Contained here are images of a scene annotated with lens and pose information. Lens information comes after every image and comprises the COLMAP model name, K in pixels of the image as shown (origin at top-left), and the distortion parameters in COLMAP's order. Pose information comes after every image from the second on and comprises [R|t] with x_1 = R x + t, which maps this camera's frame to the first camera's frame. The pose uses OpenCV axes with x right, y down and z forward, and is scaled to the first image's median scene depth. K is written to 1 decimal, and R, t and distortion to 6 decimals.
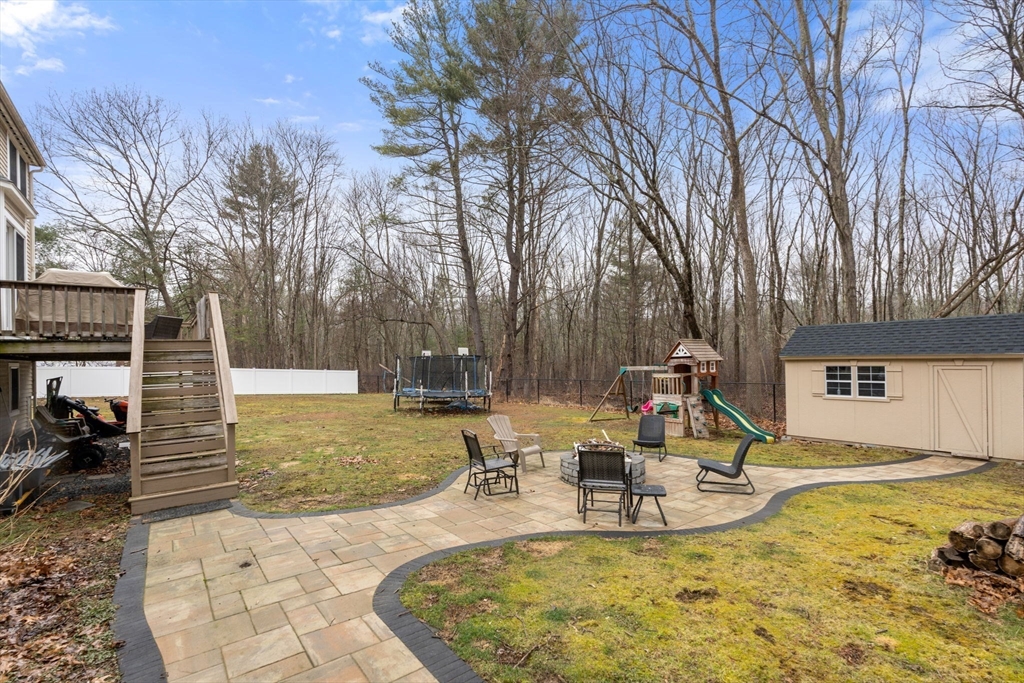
lens RADIAL K [[464.5, 0, 512.0], [0, 464.5, 341.5], [0, 0, 1]] dist [-0.001152, -0.000109]
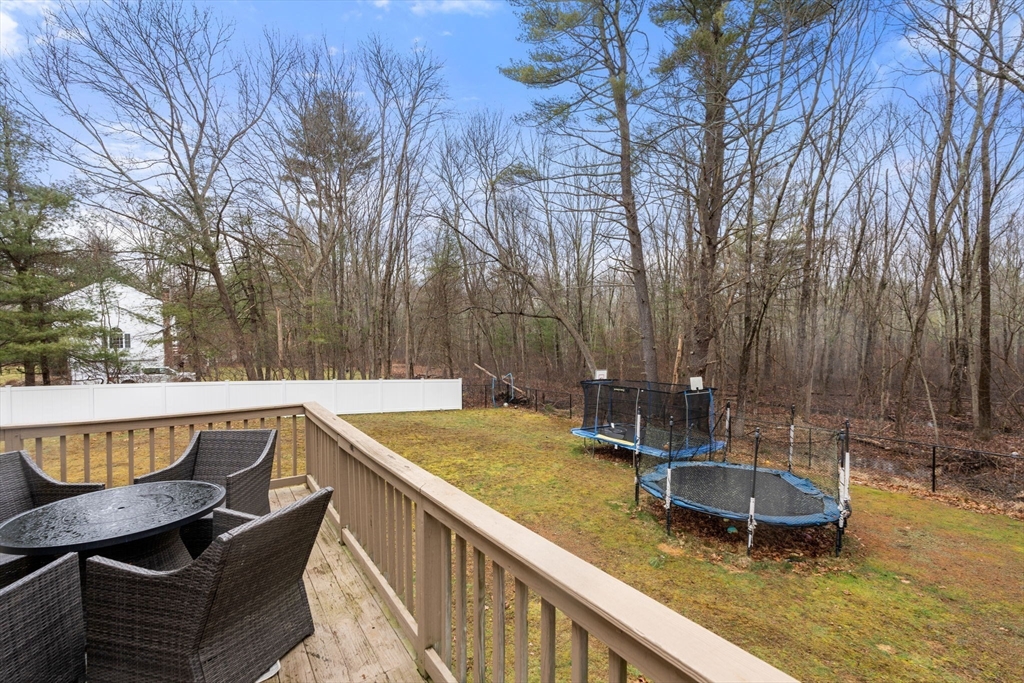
lens RADIAL K [[471.2, 0, 517.3], [0, 471.2, 328.6], [0, 0, 1]] dist [-0.000773, -0.000052]
pose [[0.997191, 0.009949, -0.074241, -0.192658], [-0.008041, 0.999631, 0.025955, -0.041476], [0.074472, -0.025286, 0.996903, 0.254523]]
